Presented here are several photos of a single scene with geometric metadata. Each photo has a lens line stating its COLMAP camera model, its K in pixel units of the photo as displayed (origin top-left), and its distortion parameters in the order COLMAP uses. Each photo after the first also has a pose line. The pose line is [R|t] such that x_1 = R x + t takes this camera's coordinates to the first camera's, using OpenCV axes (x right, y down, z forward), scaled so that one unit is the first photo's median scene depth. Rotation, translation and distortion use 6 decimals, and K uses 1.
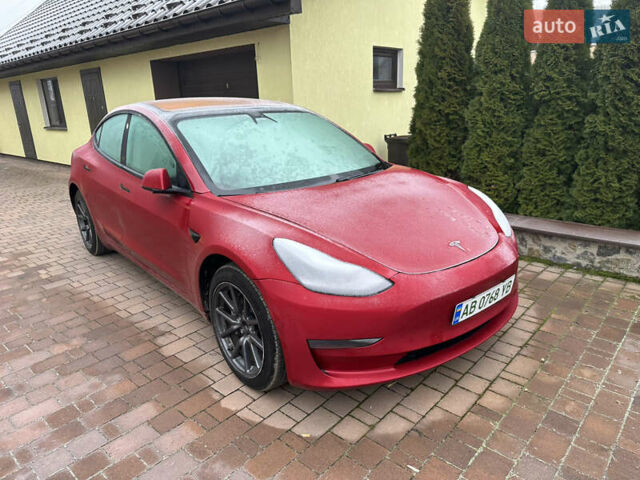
lens RADIAL K [[473.4, 0, 320.4], [0, 473.4, 255.4], [0, 0, 1]] dist [0.006139, 0.002669]
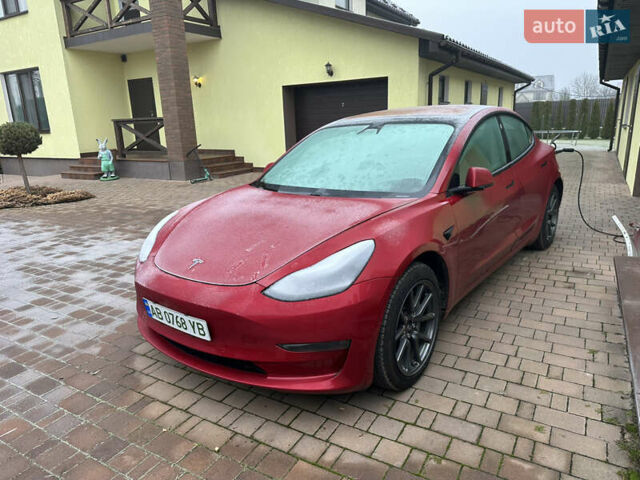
lens RADIAL K [[478.9, 0, 319.0], [0, 478.9, 226.1], [0, 0, 1]] dist [-0.005394, 0.003745]
pose [[0.147177, 0.255251, -0.955607, 1.195125], [-0.275958, 0.938362, 0.208143, -0.356879], [0.949835, 0.233074, 0.208544, 0.925885]]
